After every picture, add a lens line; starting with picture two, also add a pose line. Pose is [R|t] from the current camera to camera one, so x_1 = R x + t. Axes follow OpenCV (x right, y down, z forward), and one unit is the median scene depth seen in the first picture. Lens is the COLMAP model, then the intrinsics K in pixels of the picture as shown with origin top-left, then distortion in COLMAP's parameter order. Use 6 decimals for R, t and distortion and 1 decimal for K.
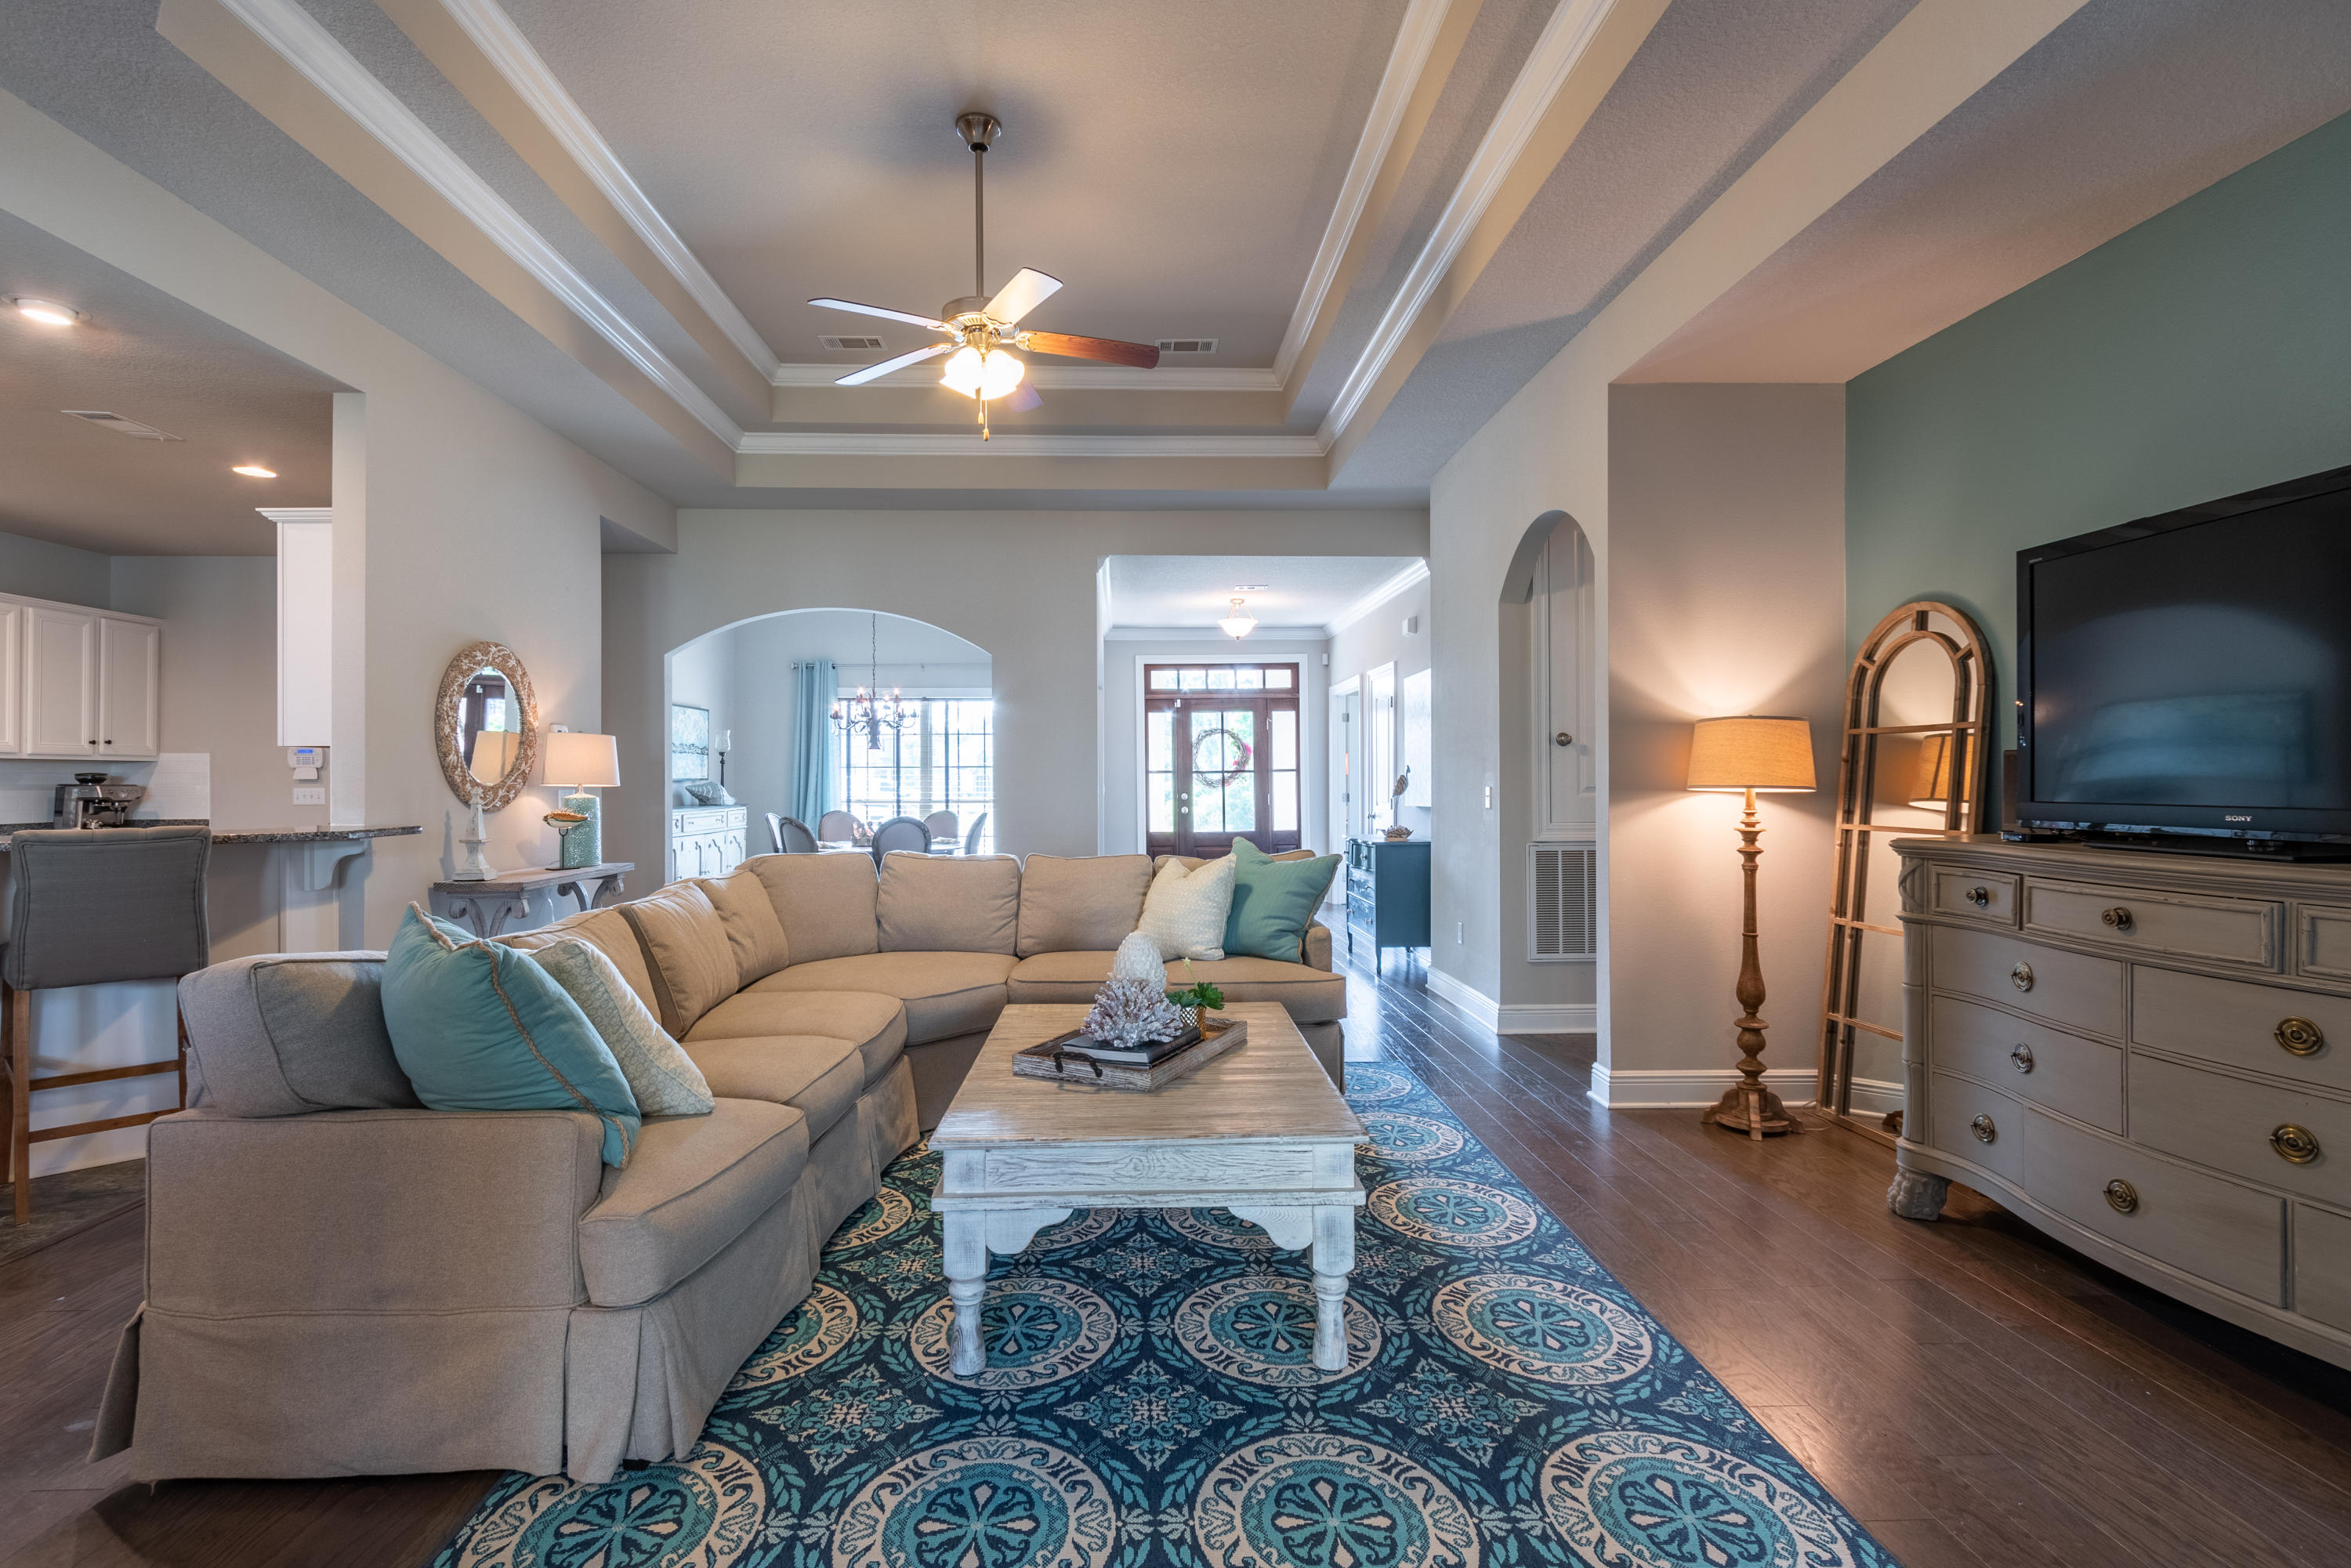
lens RADIAL K [[1101.3, 0, 1152.4], [0, 1101.3, 781.0], [0, 0, 1]] dist [-0.001552, -0.001137]
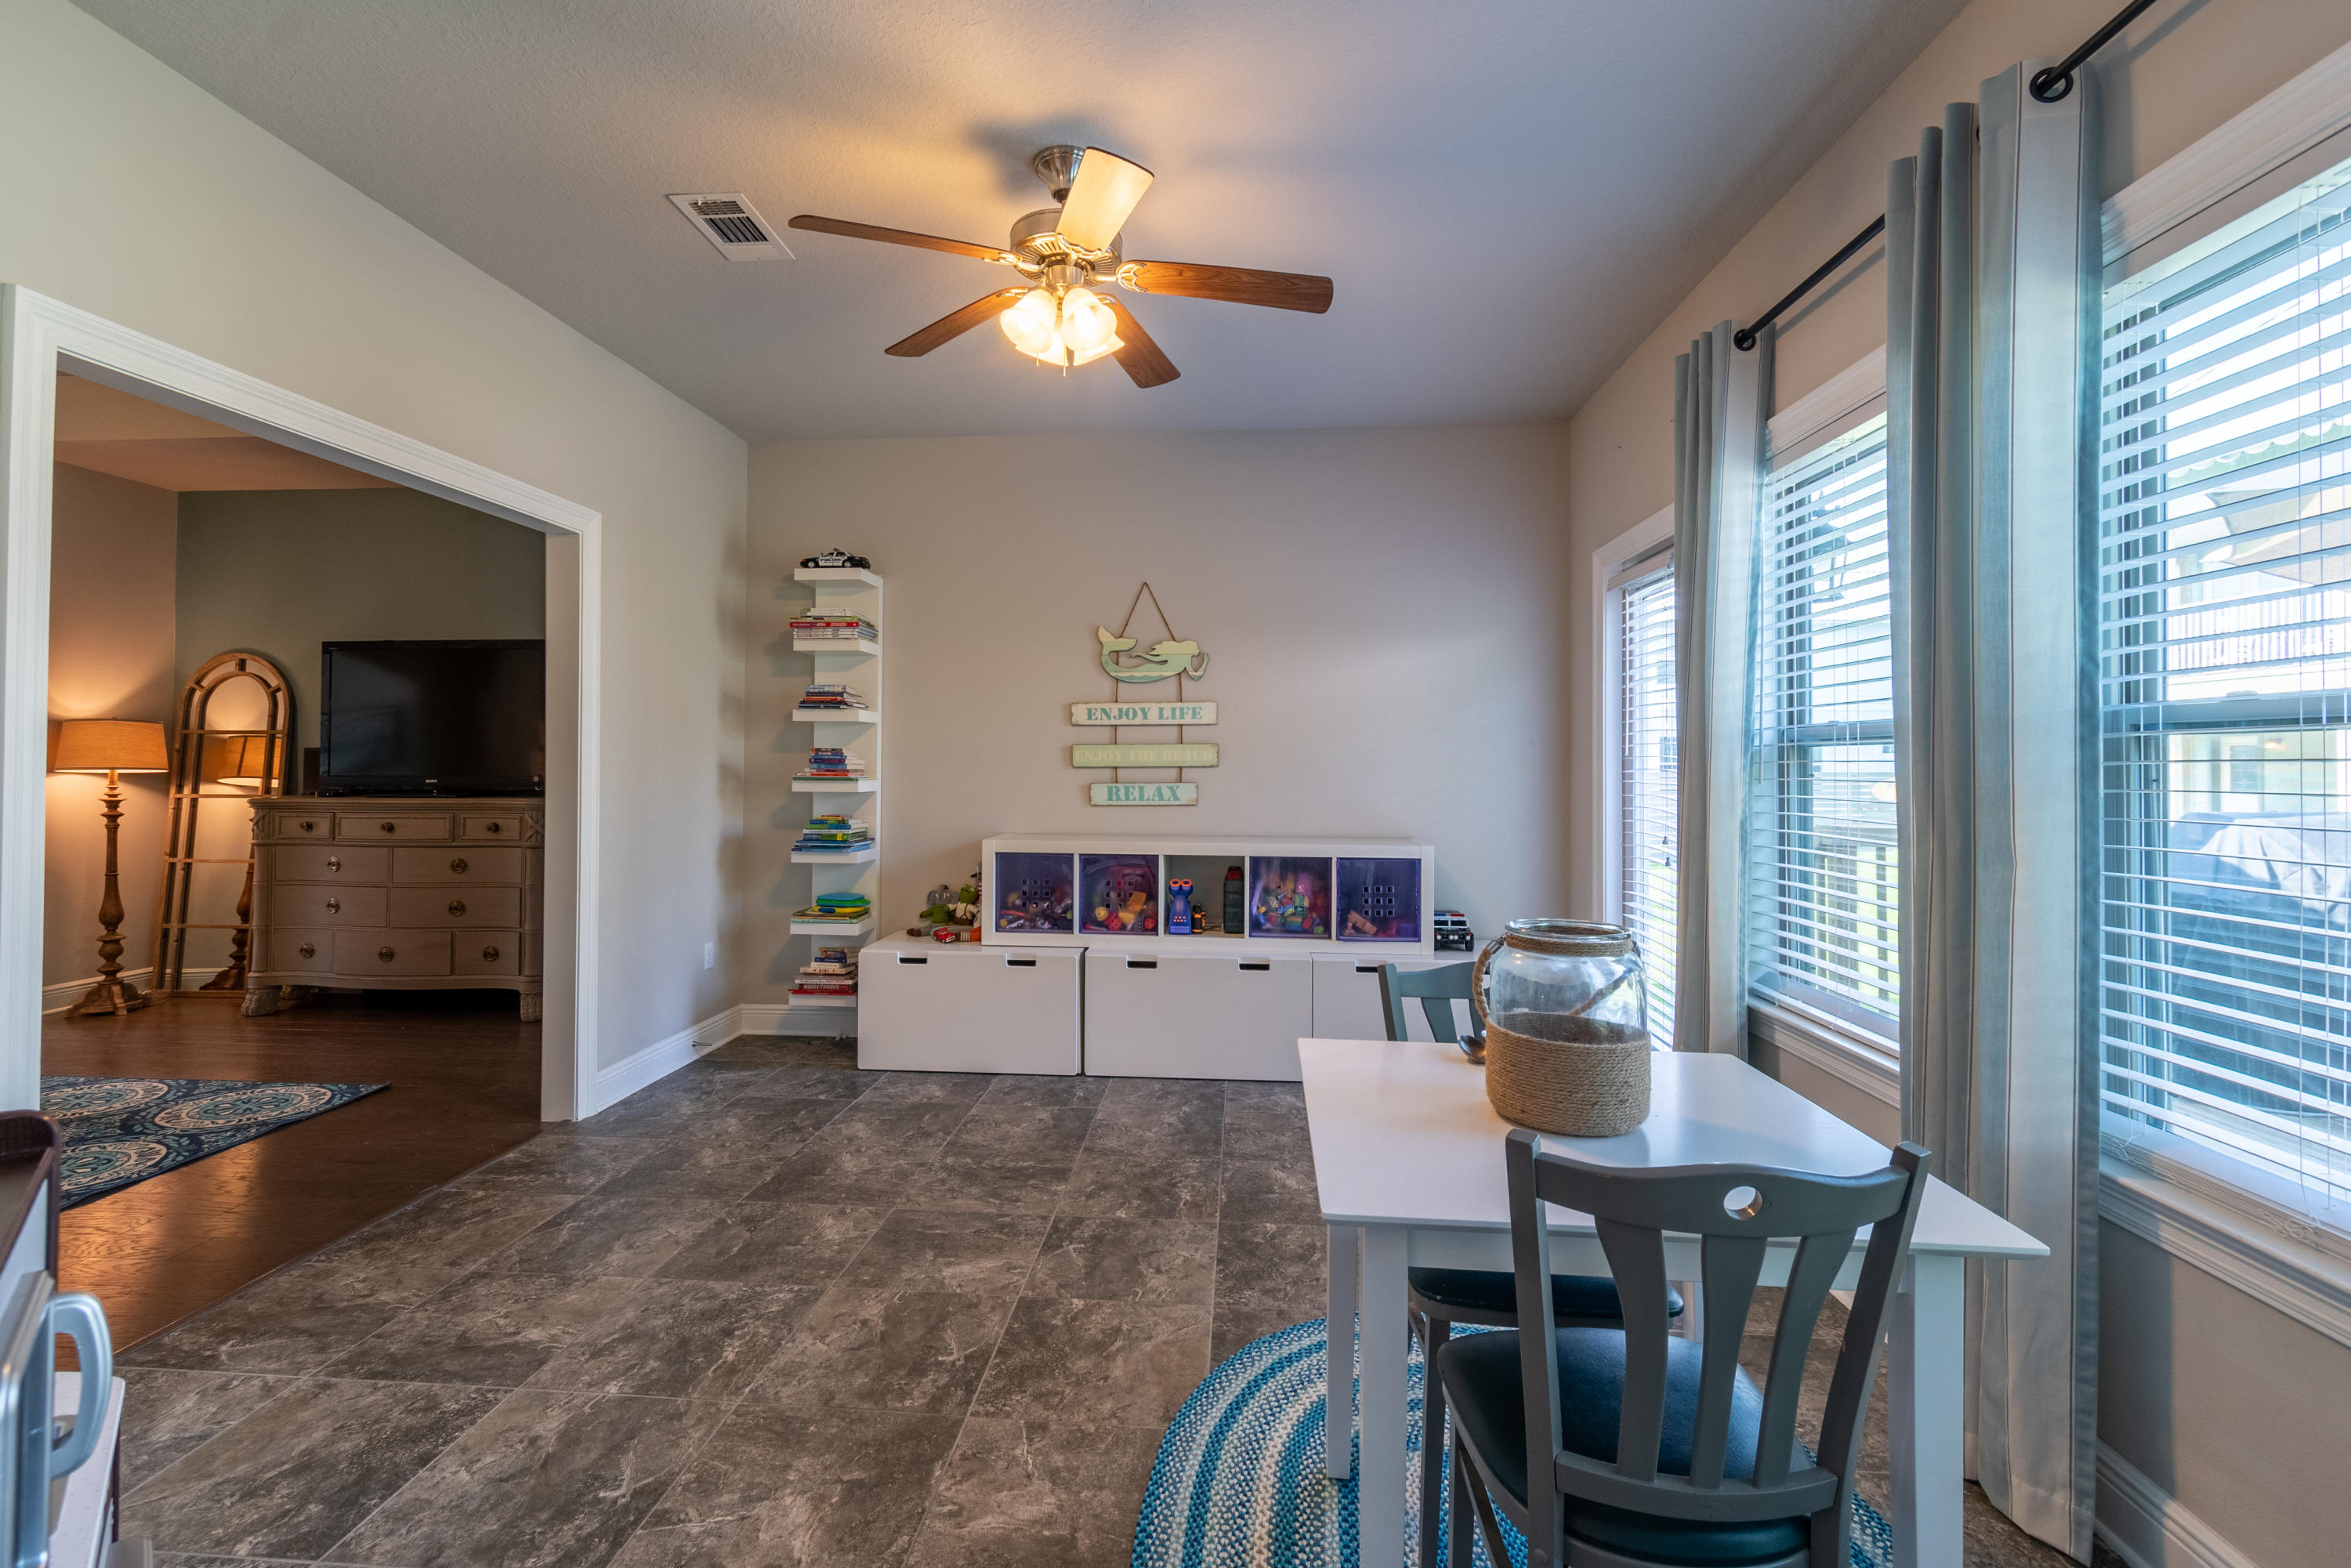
lens RADIAL K [[1044.9, 0, 1159.8], [0, 1044.9, 753.3], [0, 0, 1]] dist [0.001705, -0.000461]
pose [[0.104725, 0.017522, 0.994347, -0.631598], [-0.001184, 0.999846, -0.017494, 0.007272], [-0.994500, 0.000654, 0.104730, -0.457670]]
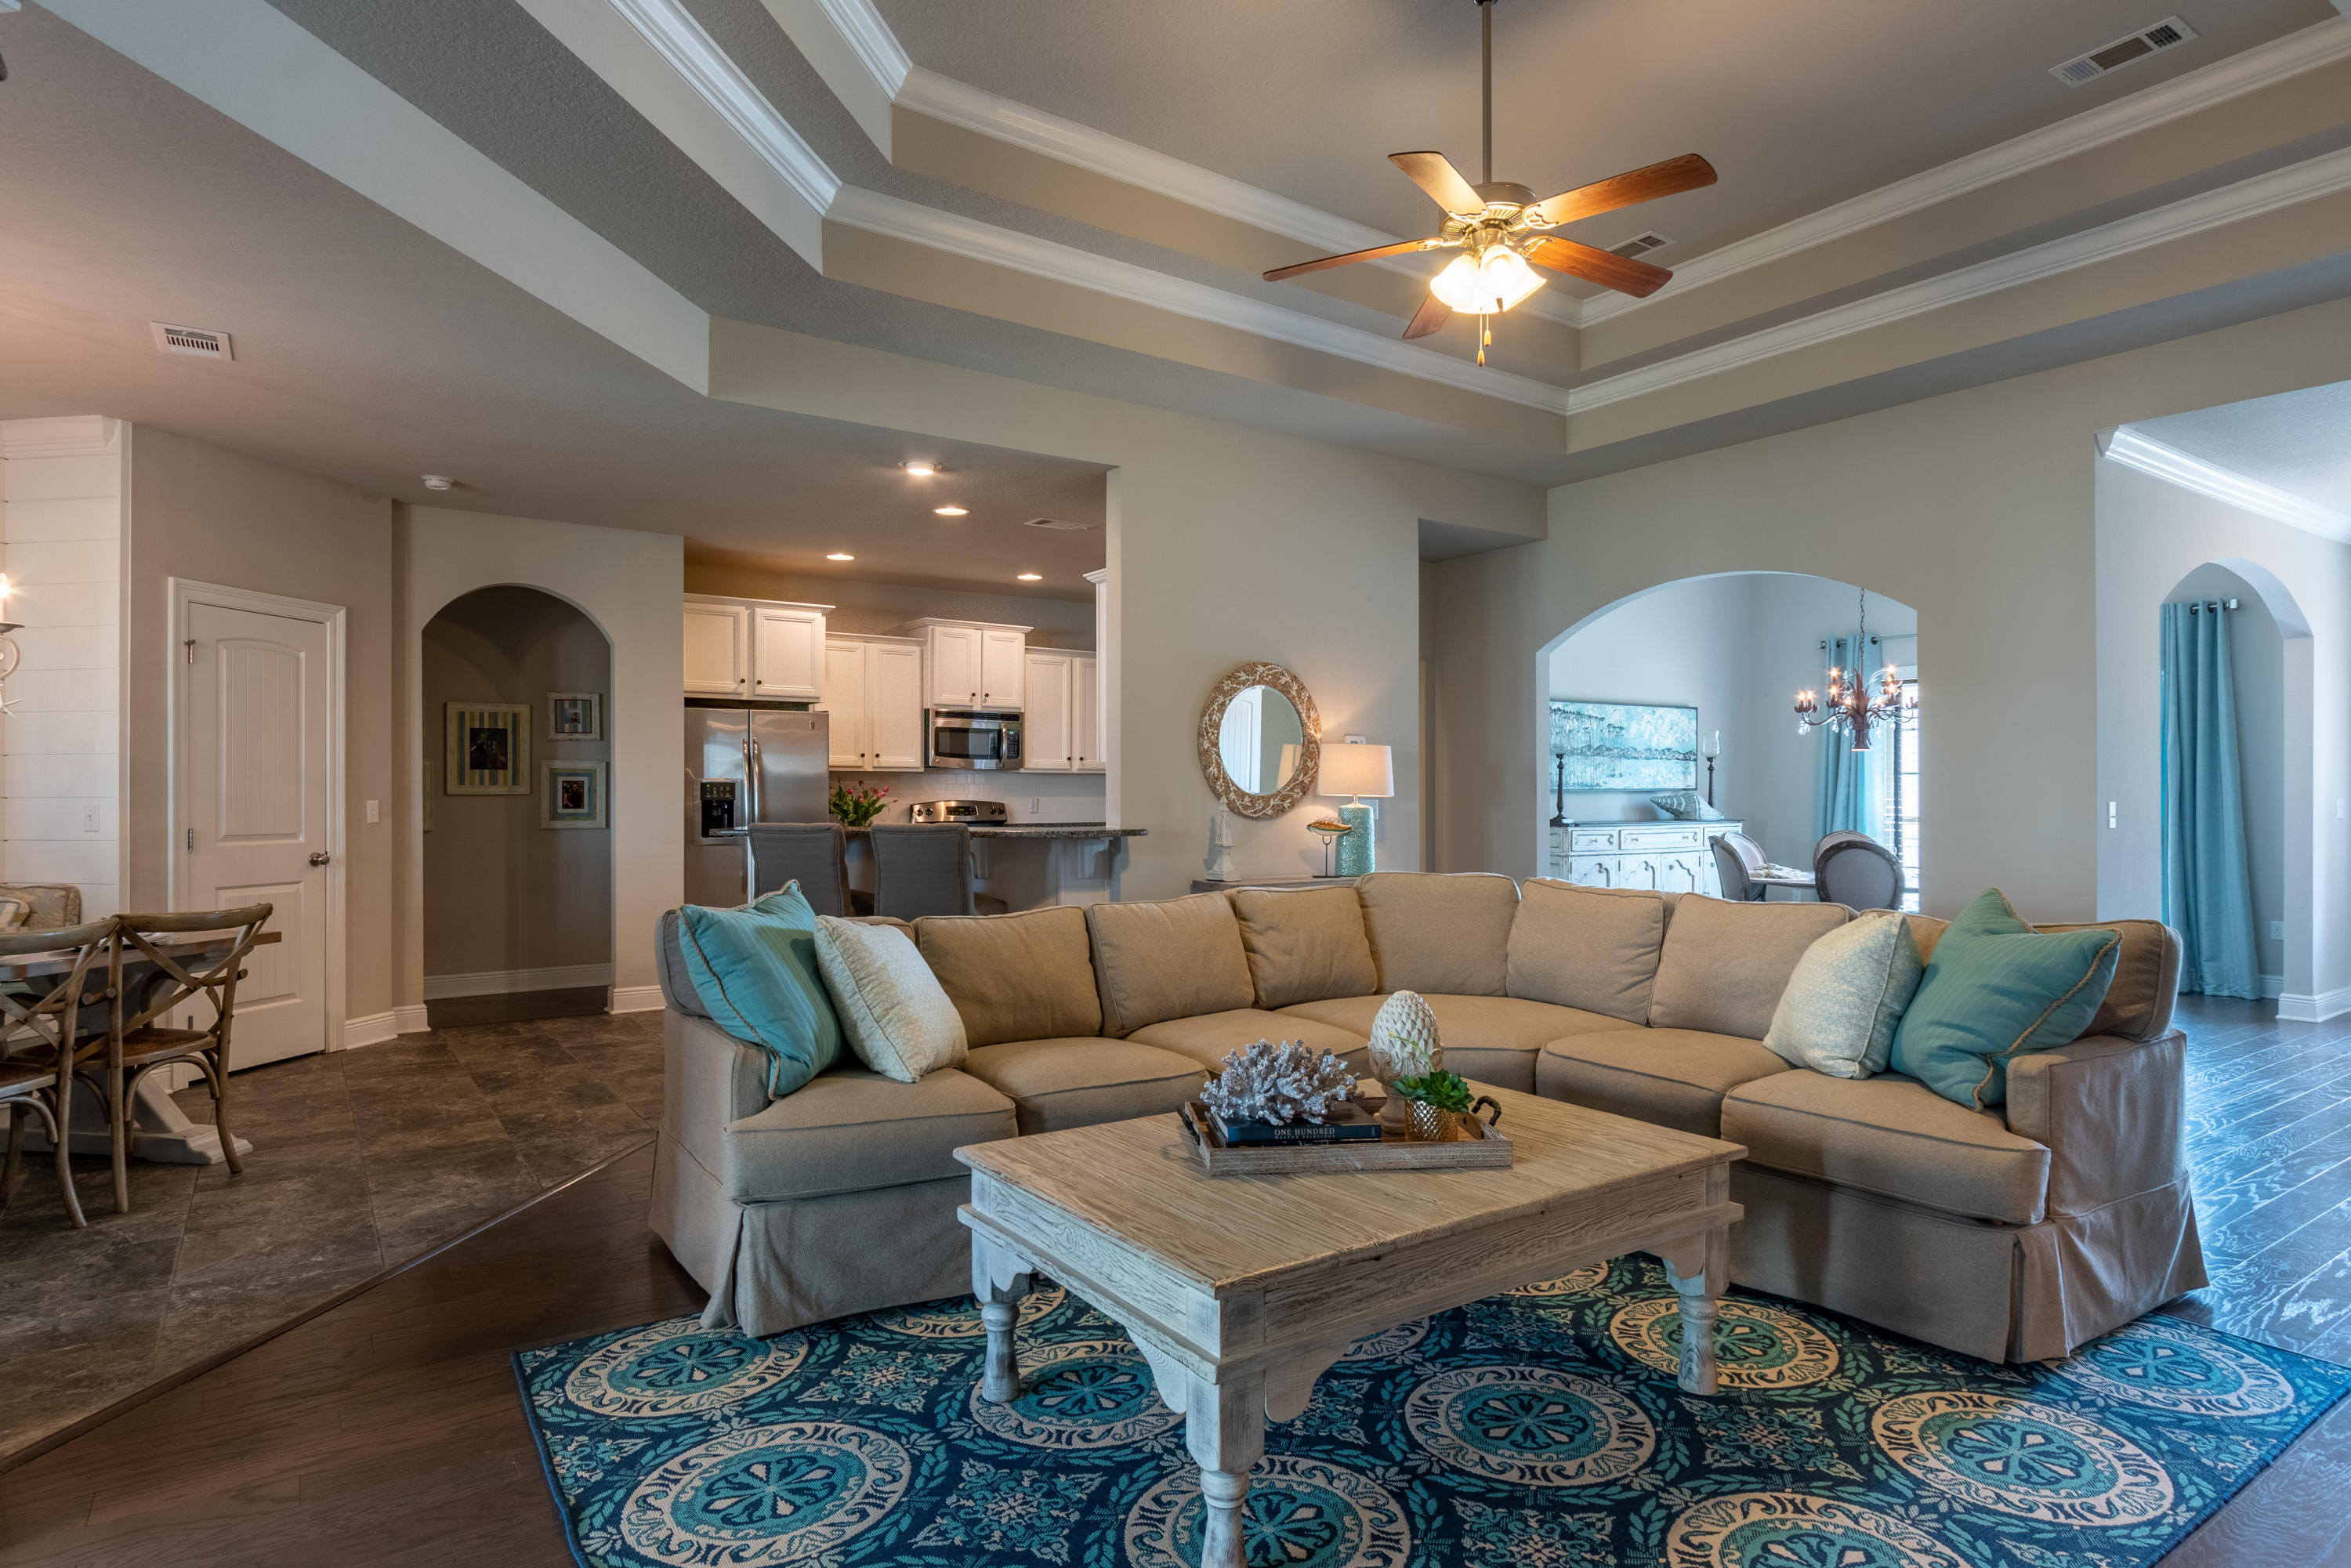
lens RADIAL K [[1273.6, 0, 1138.4], [0, 1273.6, 790.8], [0, 0, 1]] dist [0.020933, -0.020708]
pose [[0.532401, 0.001197, -0.846491, 0.489092], [-0.002293, 0.999997, -0.000029, 0.000287], [0.846489, 0.001957, 0.532402, 0.290061]]
